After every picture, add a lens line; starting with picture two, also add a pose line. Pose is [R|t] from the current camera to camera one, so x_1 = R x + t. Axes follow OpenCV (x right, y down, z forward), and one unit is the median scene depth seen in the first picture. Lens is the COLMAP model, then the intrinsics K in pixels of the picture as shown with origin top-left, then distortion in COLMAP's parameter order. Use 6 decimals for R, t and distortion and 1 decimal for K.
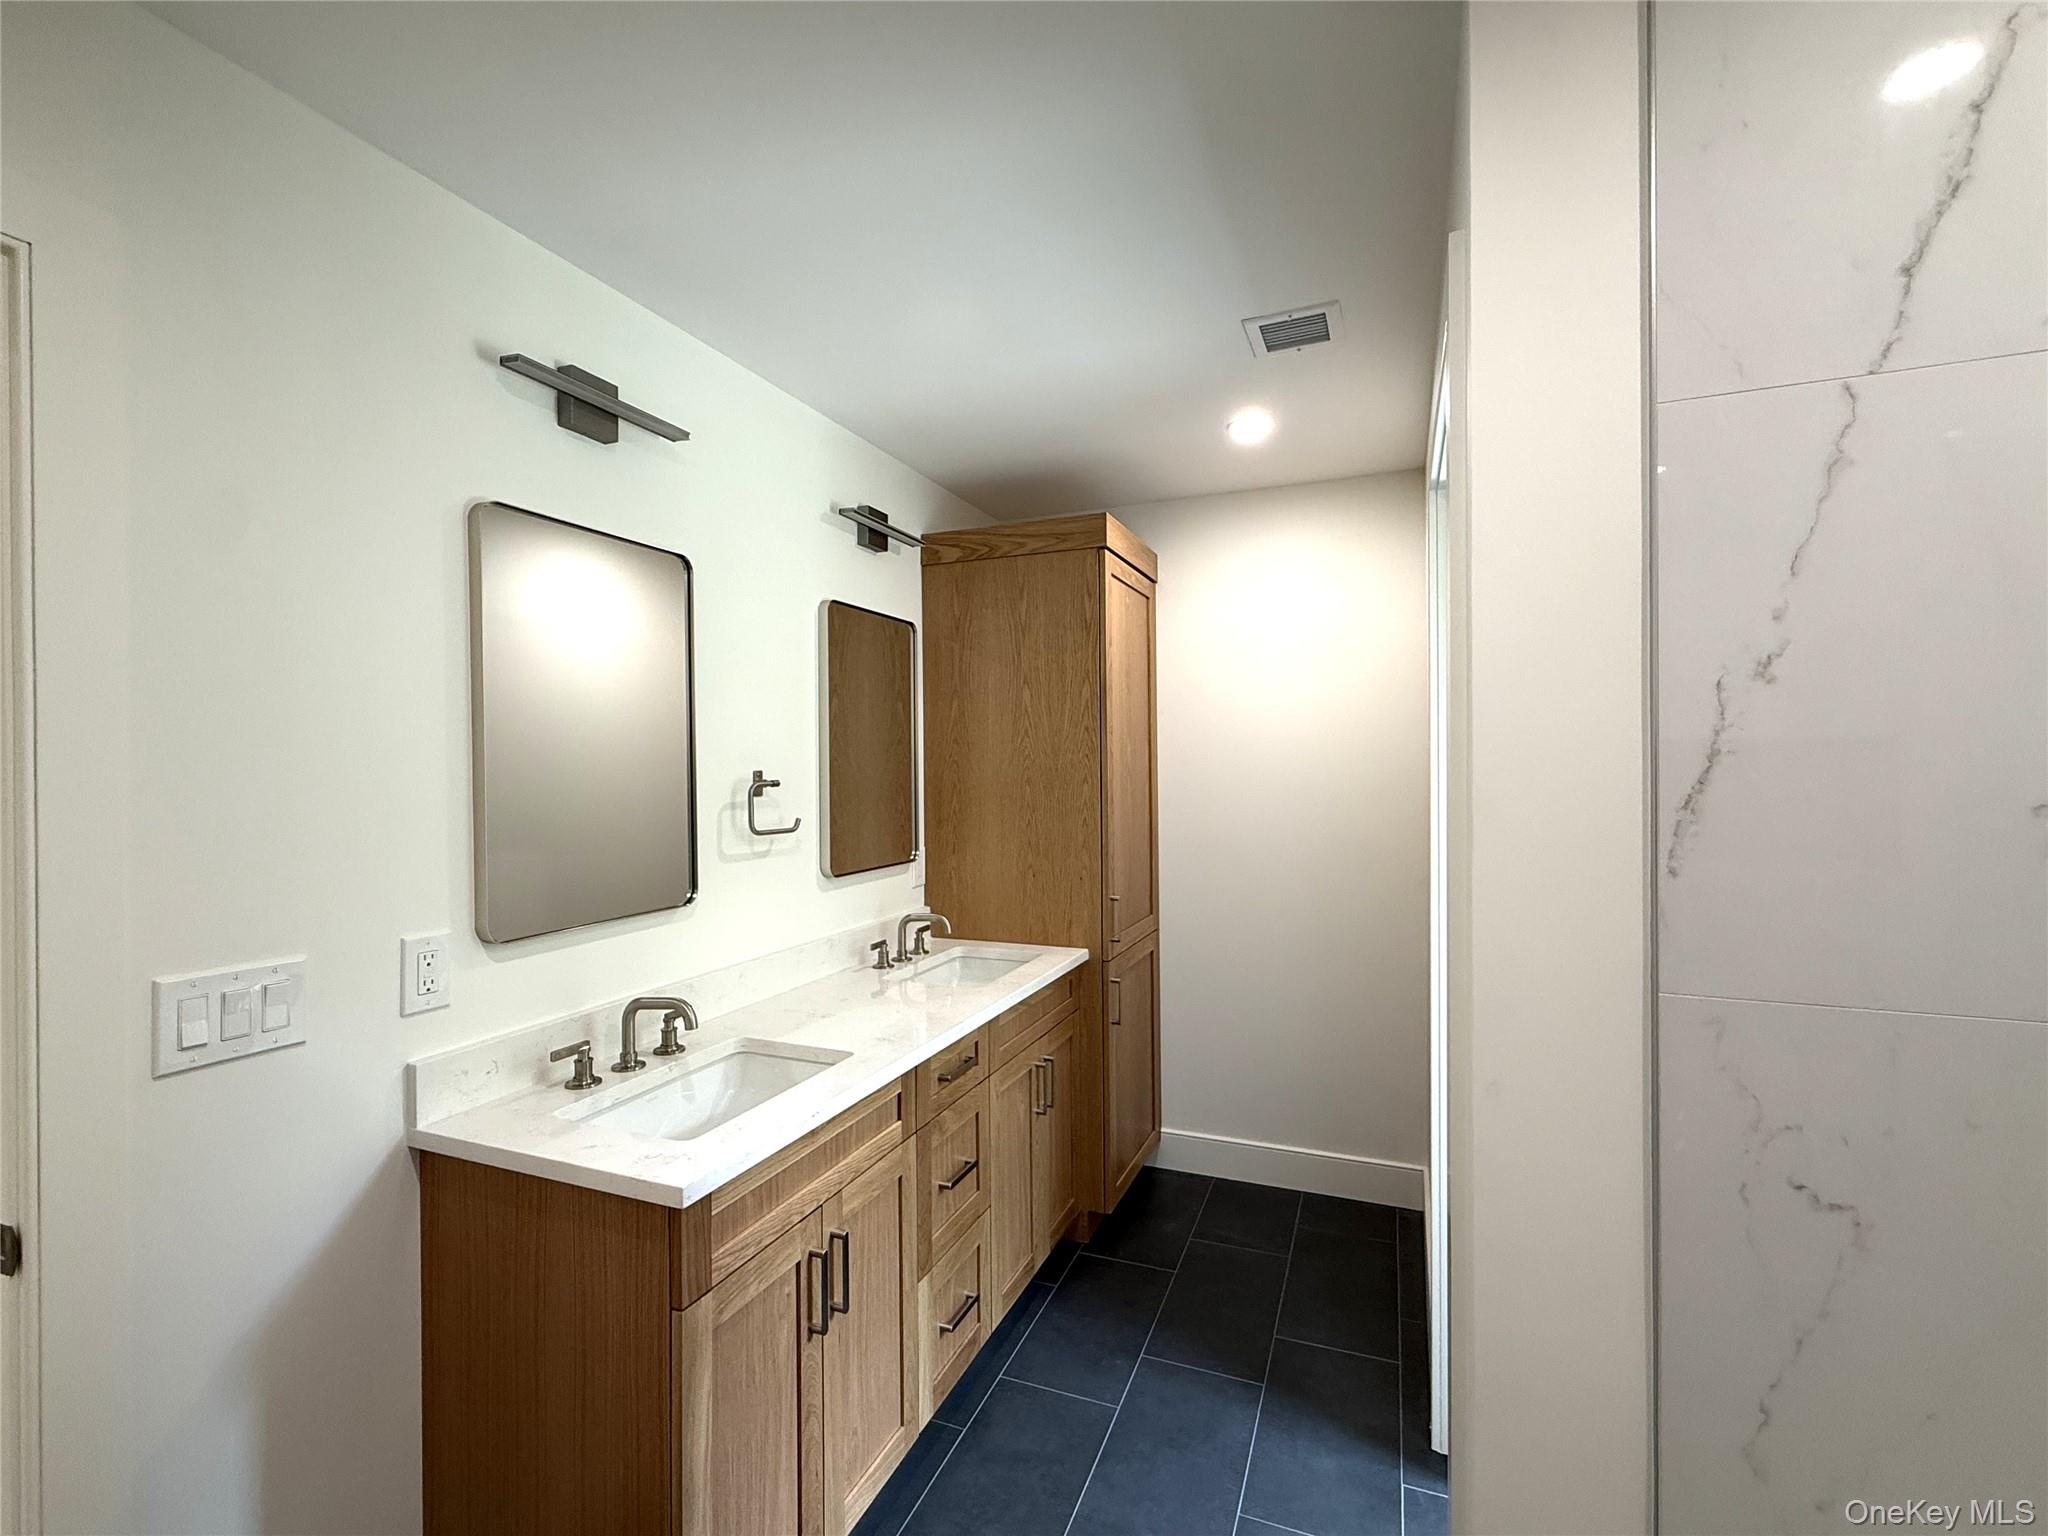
lens RADIAL K [[915.3, 0, 1024.0], [0, 915.3, 768.0], [0, 0, 1]] dist [-0.000778, -0.000442]
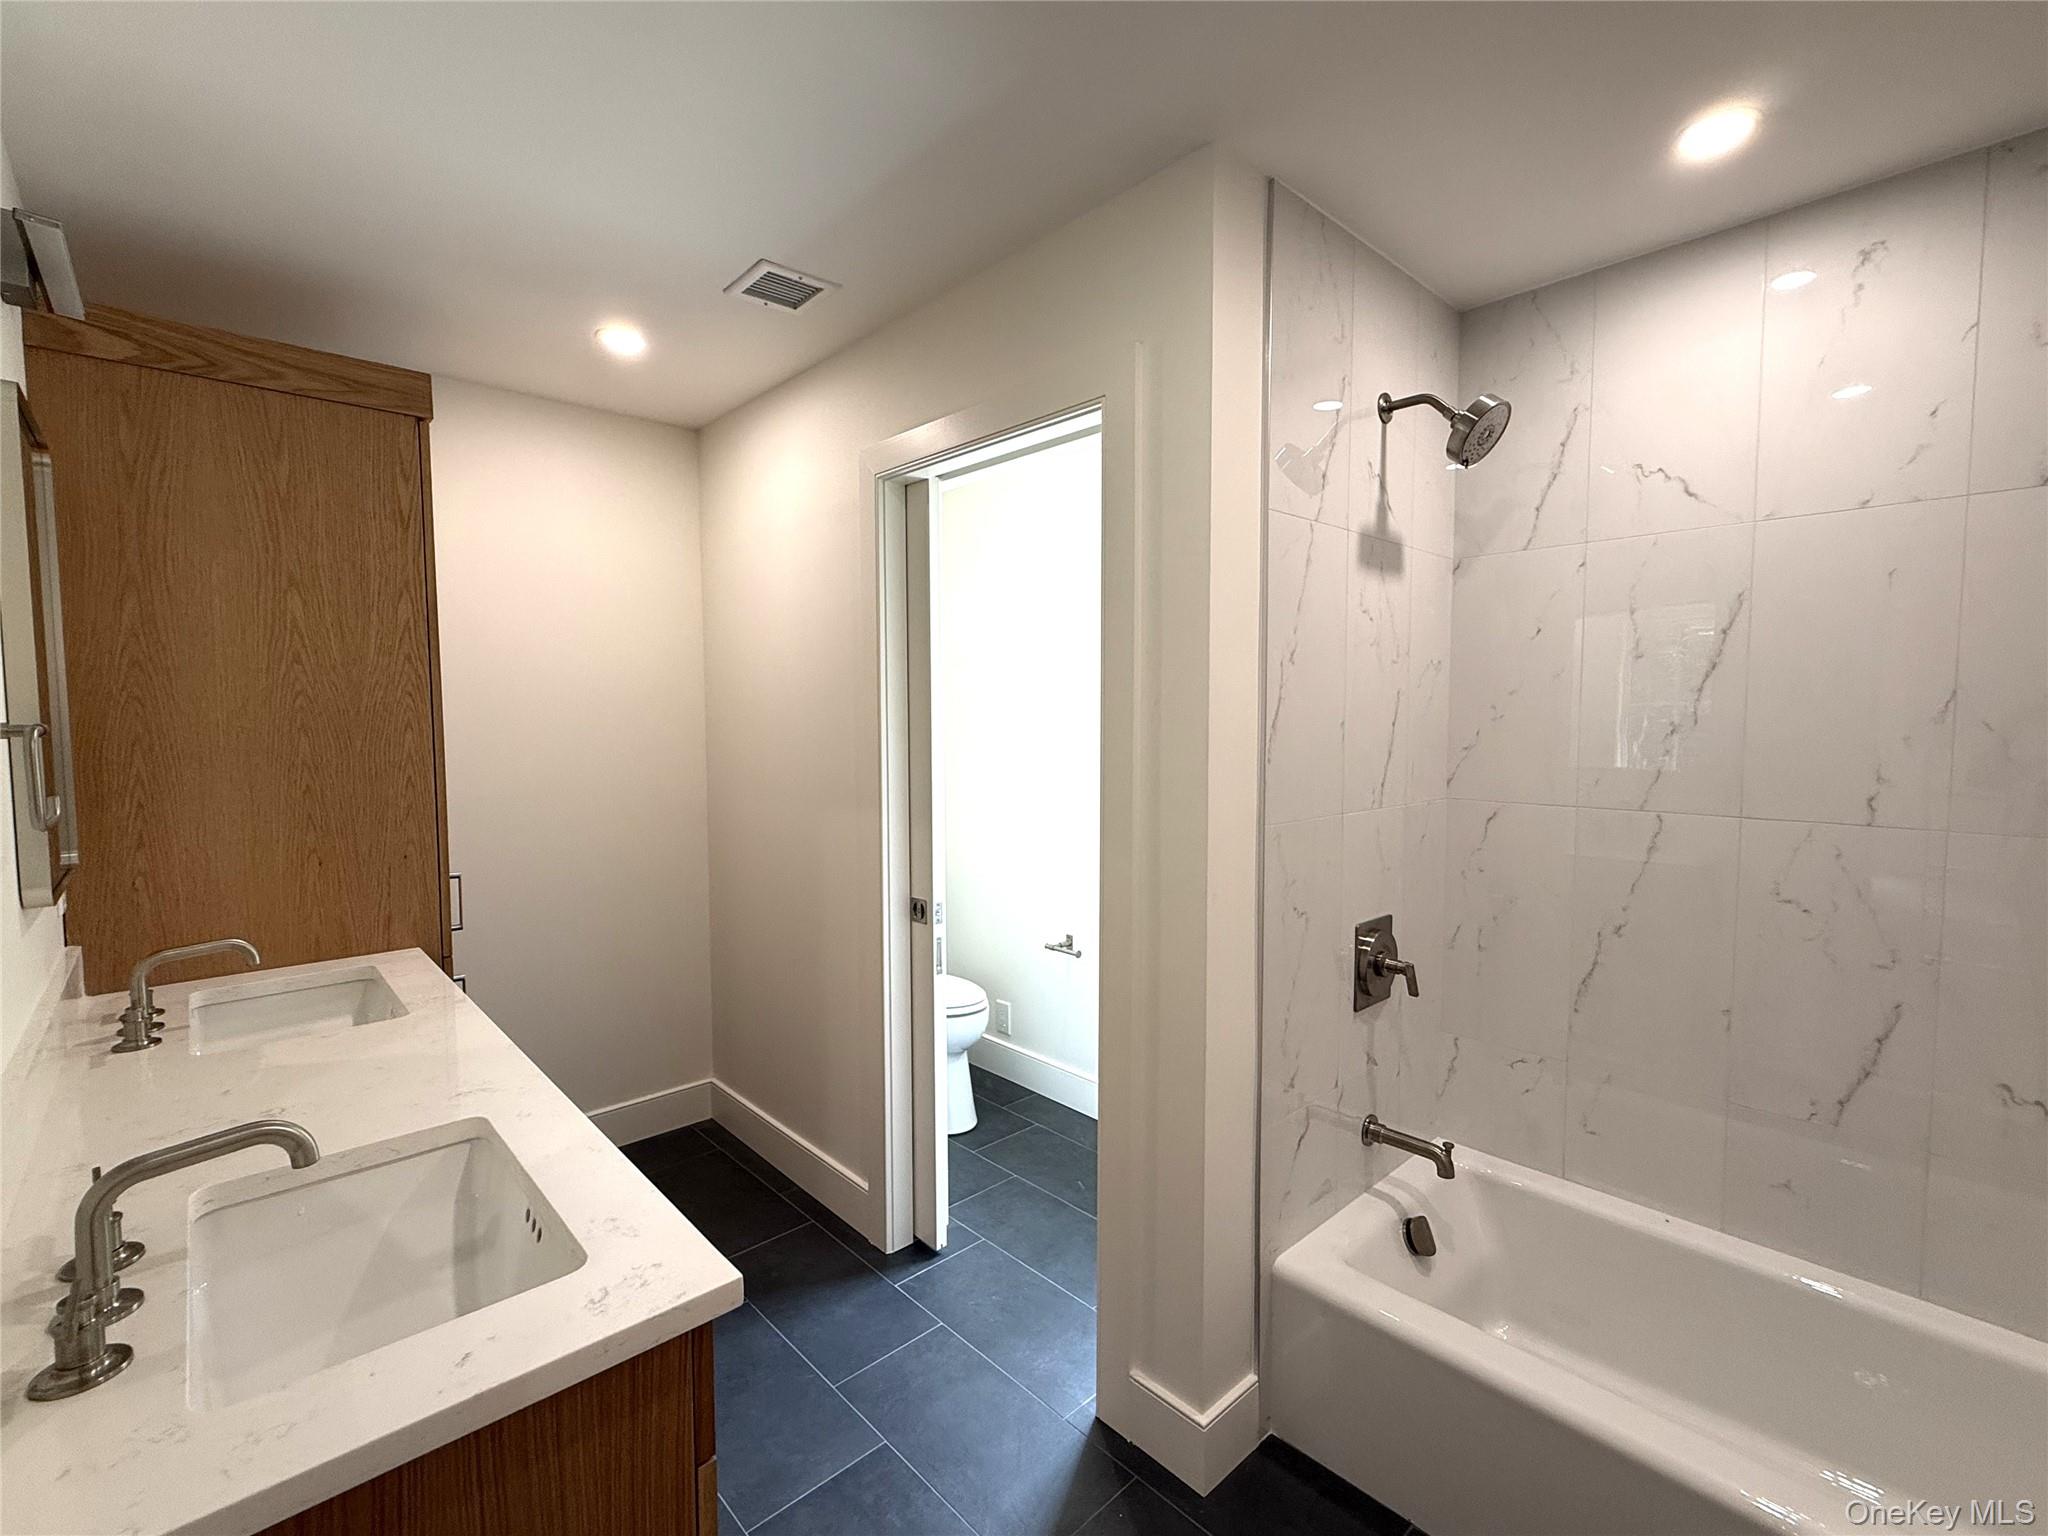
lens RADIAL K [[915.3, 0, 1024.0], [0, 915.3, 768.0], [0, 0, 1]] dist [-0.000778, -0.000442]
pose [[0.411477, -0.048090, 0.910151, -0.412319], [0.002091, 0.998654, 0.051821, 0.009661], [-0.911418, -0.019420, 0.411024, 0.228396]]
